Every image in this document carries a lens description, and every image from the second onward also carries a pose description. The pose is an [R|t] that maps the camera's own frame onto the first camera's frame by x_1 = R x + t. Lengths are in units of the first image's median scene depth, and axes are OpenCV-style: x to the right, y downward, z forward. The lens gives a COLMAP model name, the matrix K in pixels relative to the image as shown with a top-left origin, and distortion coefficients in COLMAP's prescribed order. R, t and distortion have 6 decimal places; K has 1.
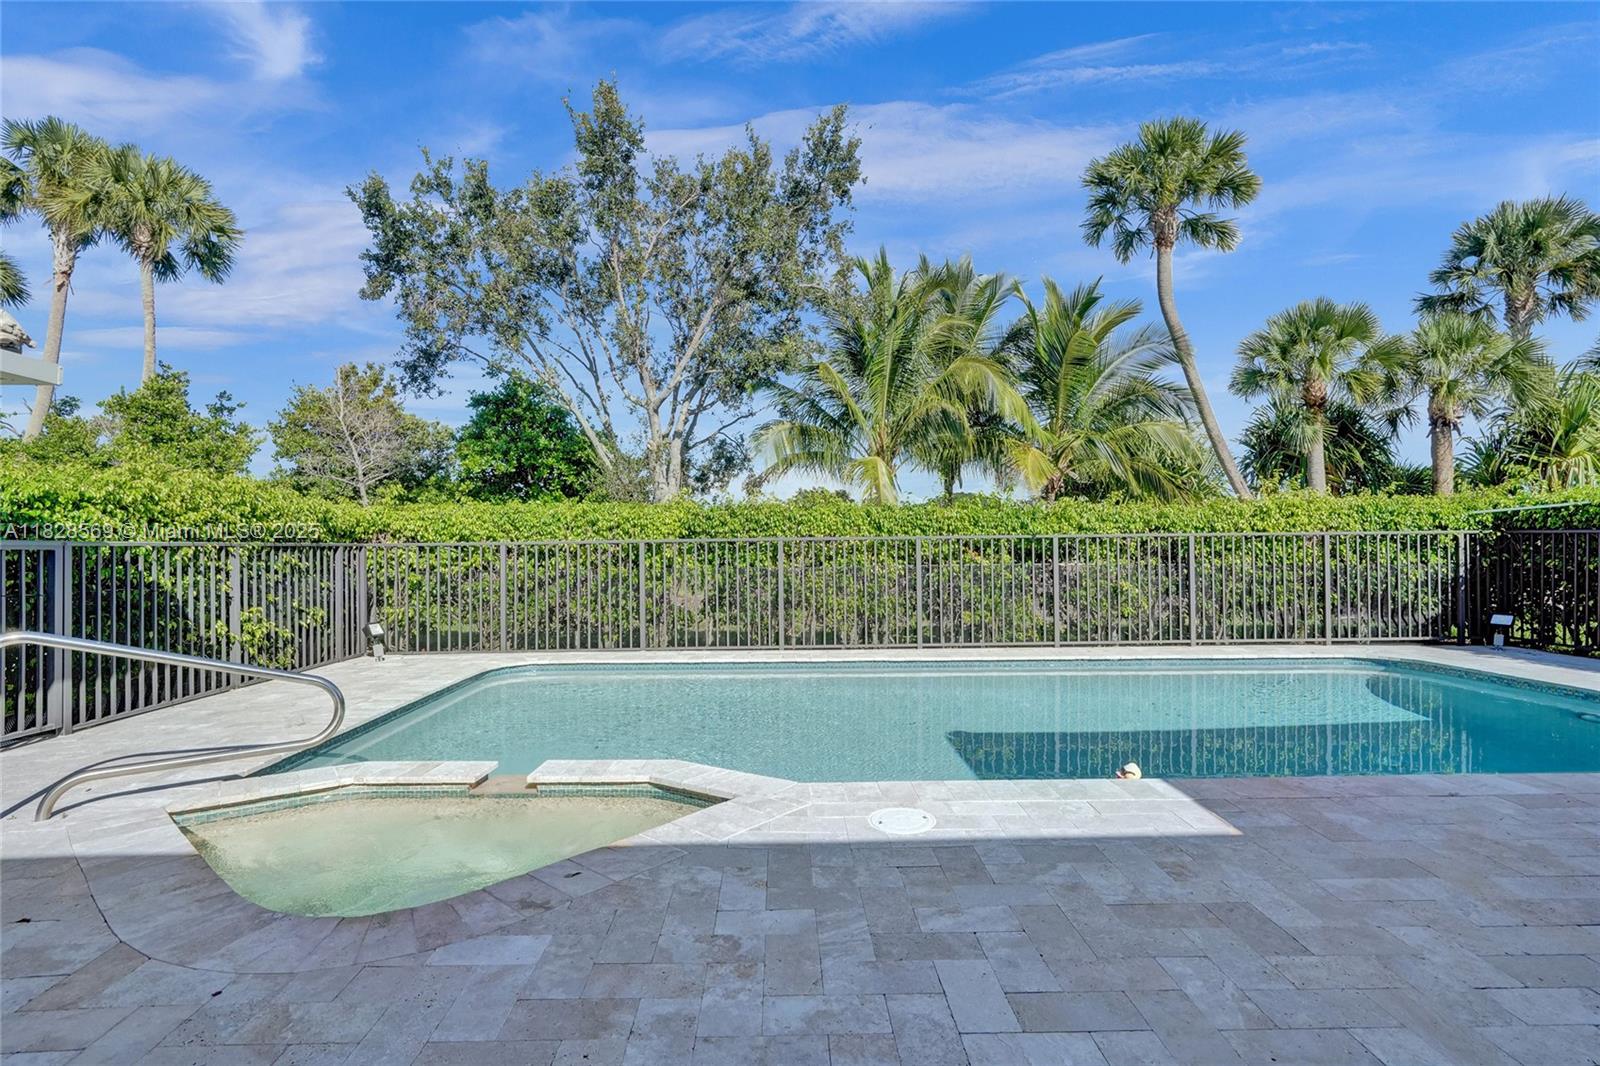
lens RADIAL K [[766.0, 0, 735.8], [0, 766.0, 541.4], [0, 0, 1]] dist [-0.003722, 0.001759]
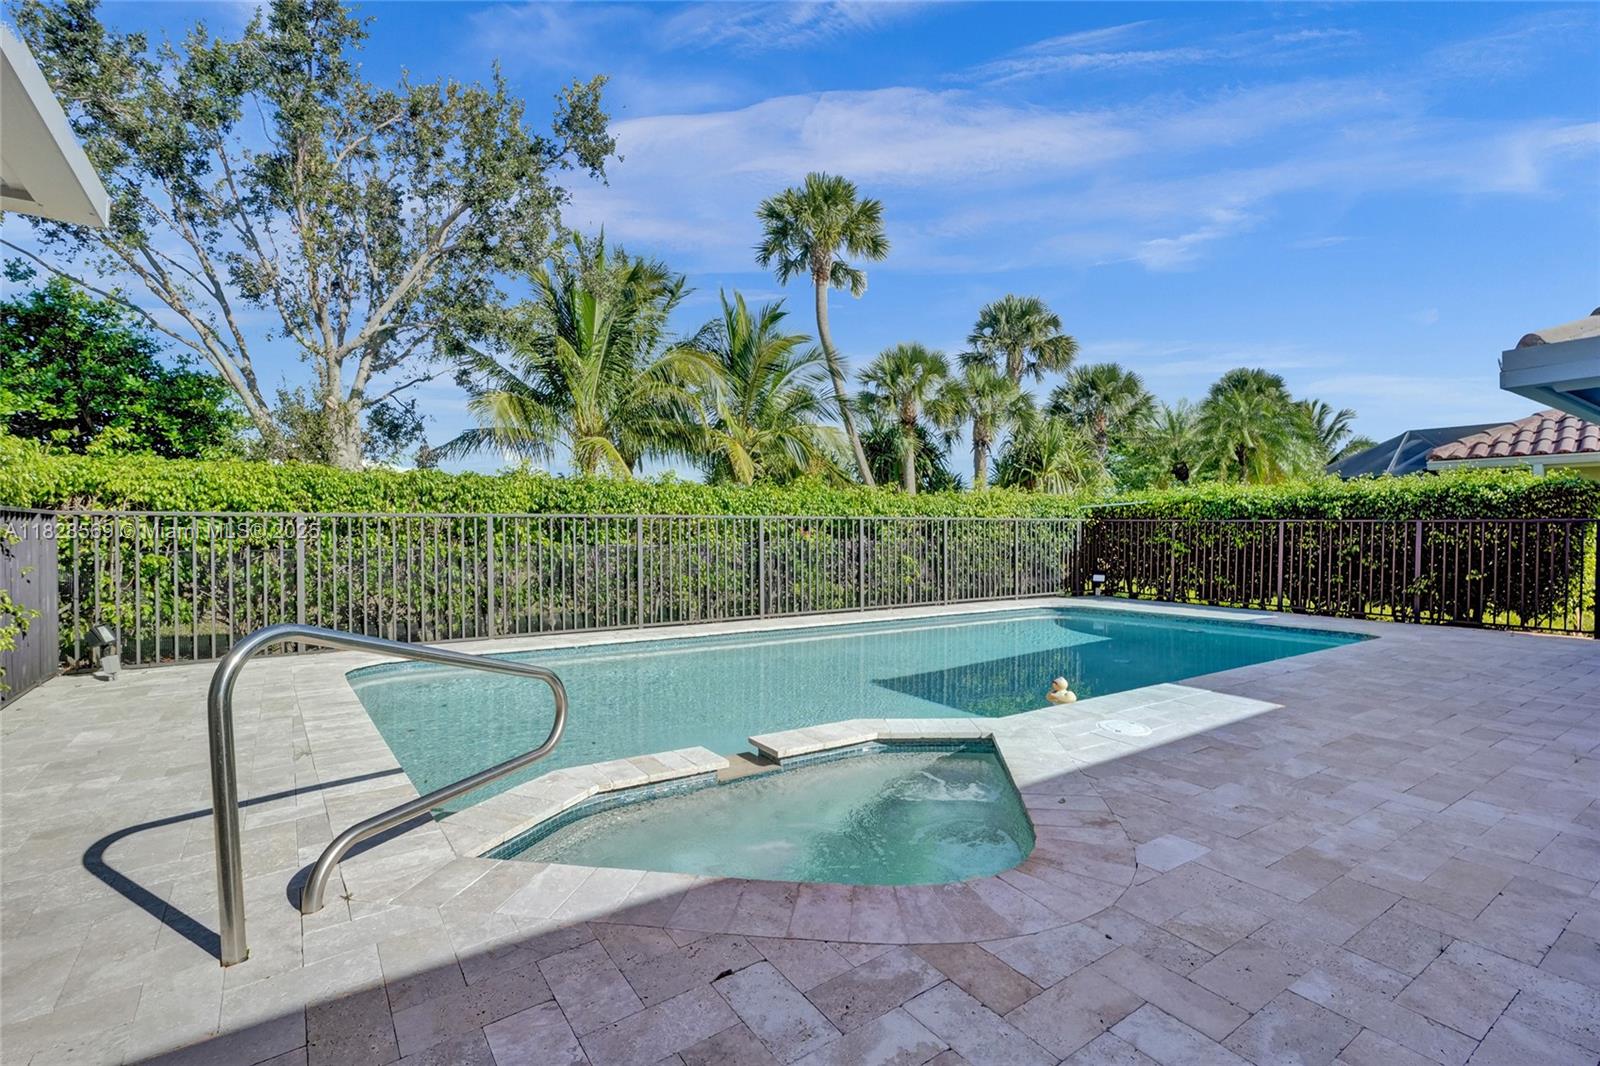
lens RADIAL K [[766.0, 0, 782.7], [0, 766.0, 532.9], [0, 0, 1]] dist [-0.003722, 0.001759]
pose [[0.829595, 0.007508, 0.558315, -0.782317], [-0.011707, 0.999924, 0.003949, 0.029260], [-0.558243, -0.009812, 0.829620, 0.199232]]
